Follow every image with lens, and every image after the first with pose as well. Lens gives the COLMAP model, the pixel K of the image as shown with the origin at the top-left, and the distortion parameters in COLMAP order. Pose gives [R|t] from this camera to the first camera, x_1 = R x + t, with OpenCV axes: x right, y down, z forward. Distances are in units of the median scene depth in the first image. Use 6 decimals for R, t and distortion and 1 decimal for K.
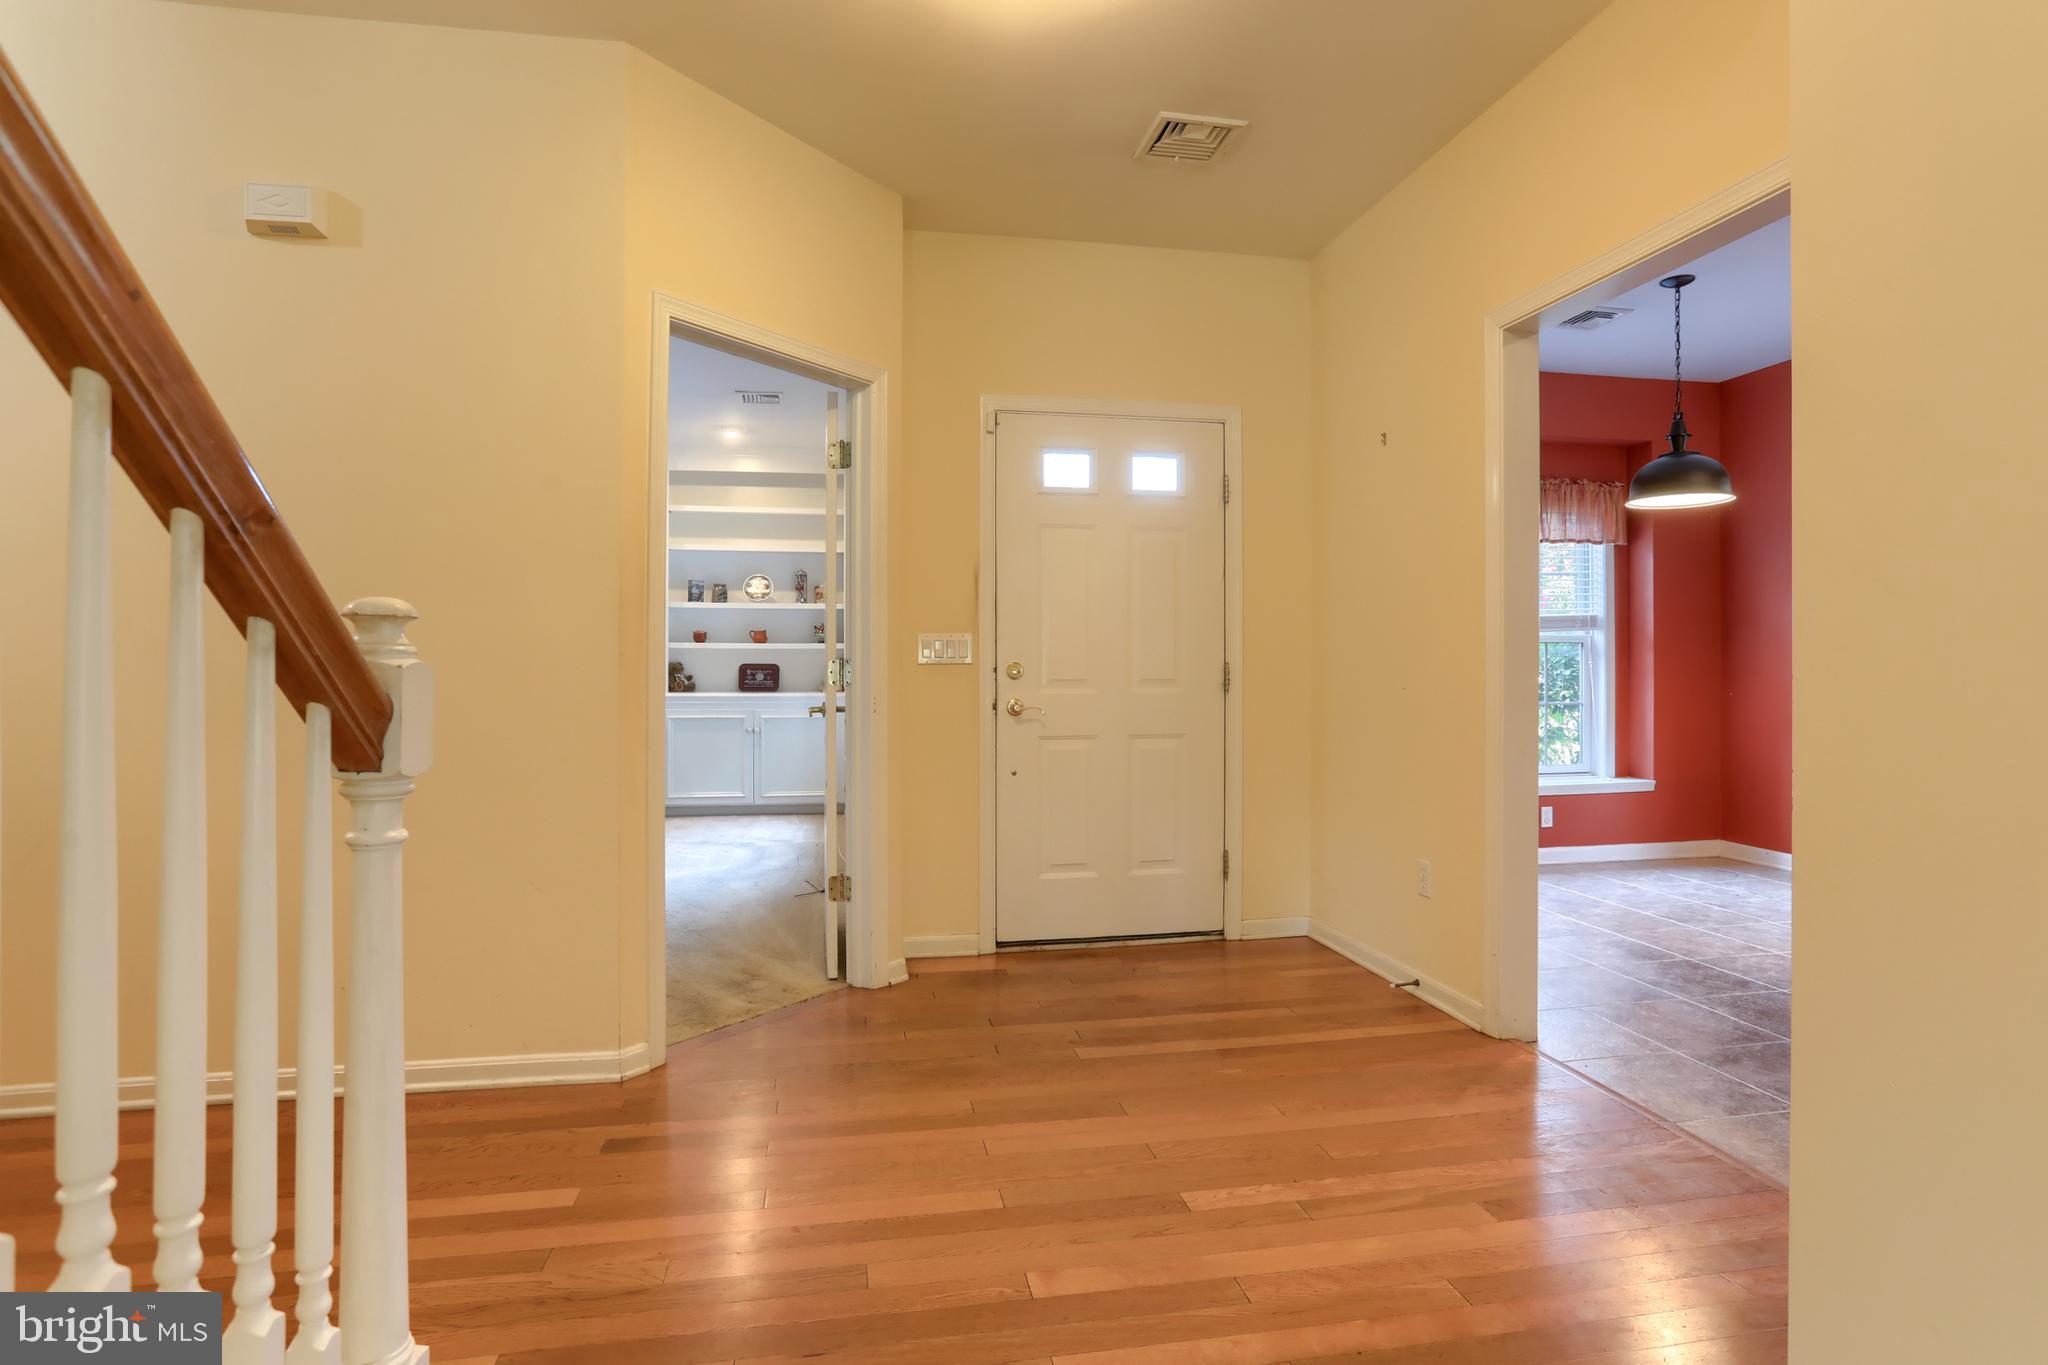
lens RADIAL K [[1072.2, 0, 1022.5], [0, 1072.2, 674.9], [0, 0, 1]] dist [-0.057116, 0.032956]
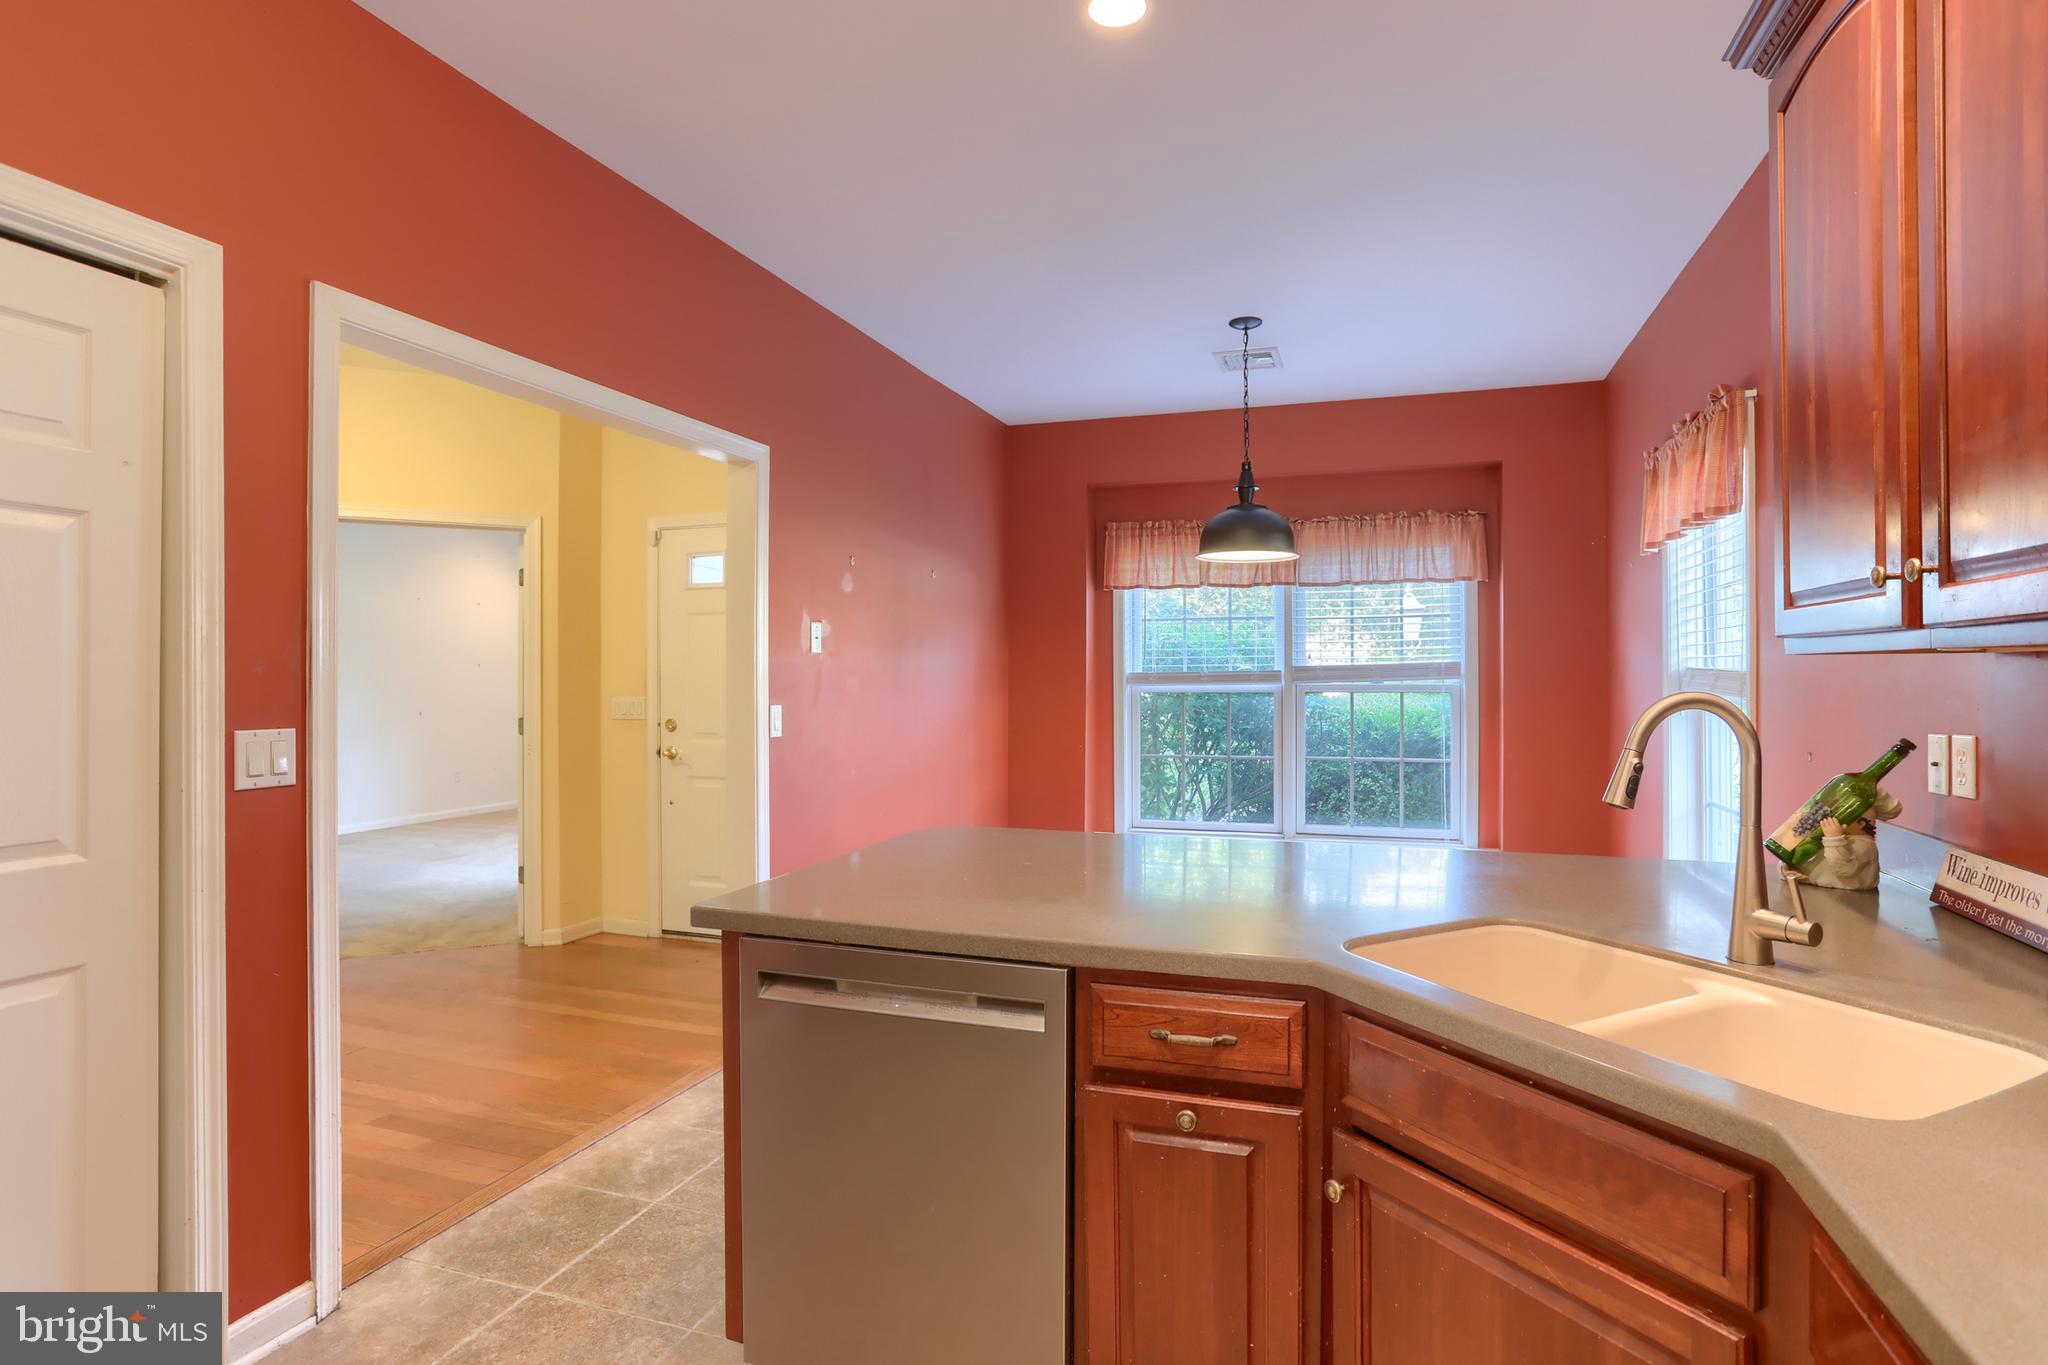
lens RADIAL K [[1037.7, 0, 1024.0], [0, 1037.7, 682.5], [0, 0, 1]] dist [-0.044483, 0.019587]
pose [[0.868543, 0.001826, -0.495610, 0.669879], [-0.004390, 0.999982, -0.004008, -0.035189], [0.495594, 0.005656, 0.868536, 0.076616]]
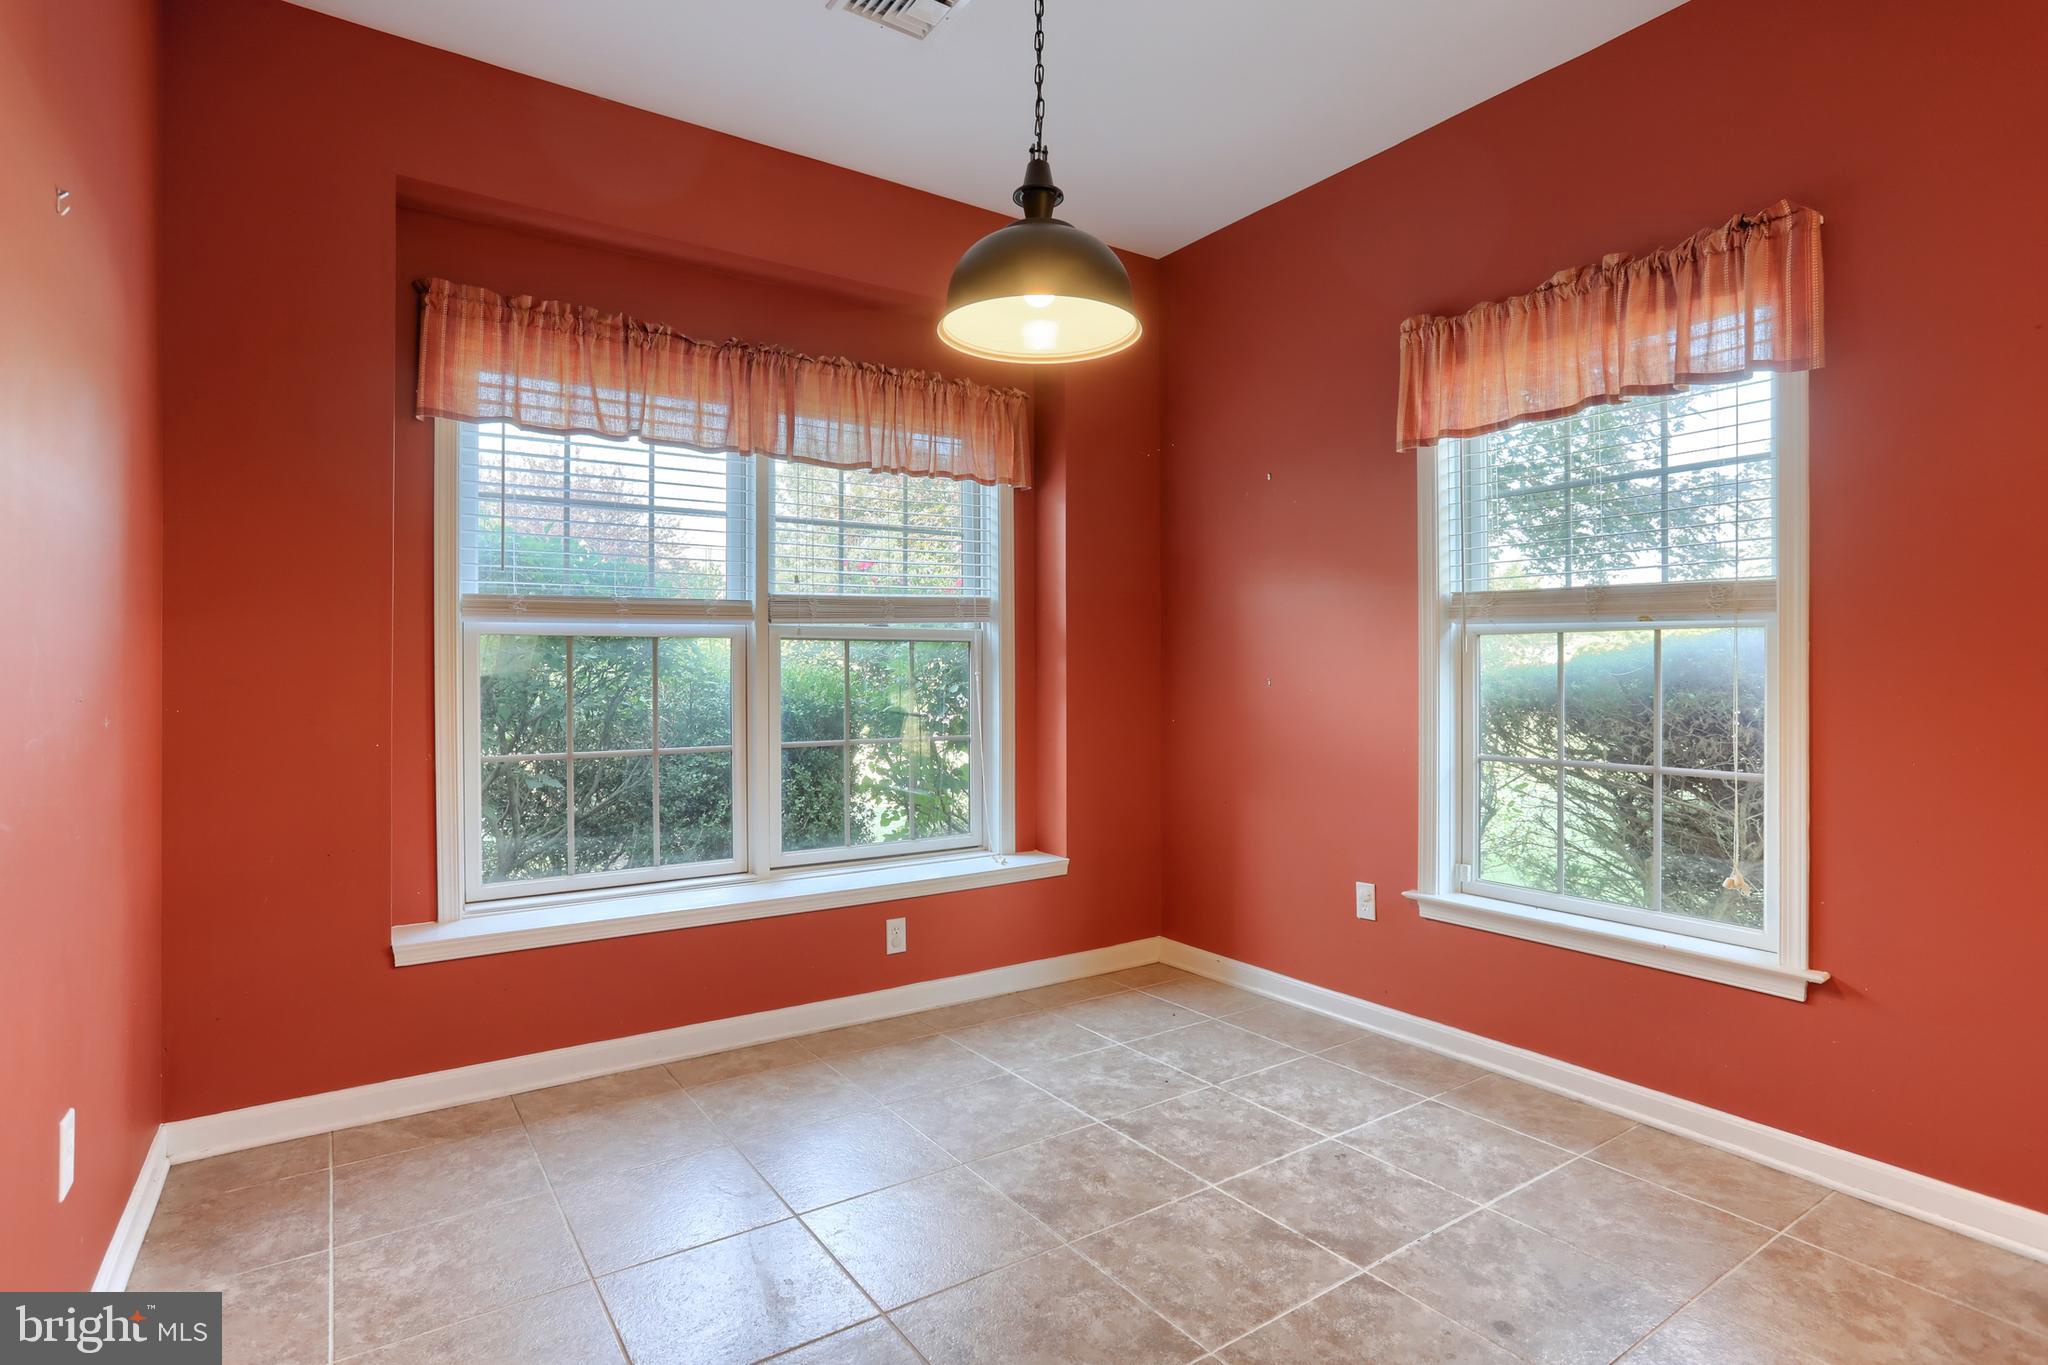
lens RADIAL K [[1029.0, 0, 1028.7], [0, 1029.0, 657.9], [0, 0, 1]] dist [-0.068575, 0.049376]
pose [[0.916343, 0.005830, 0.400353, 0.325643], [-0.002823, 0.999963, -0.008100, -0.015950], [-0.400385, 0.006292, 0.916325, 0.435326]]
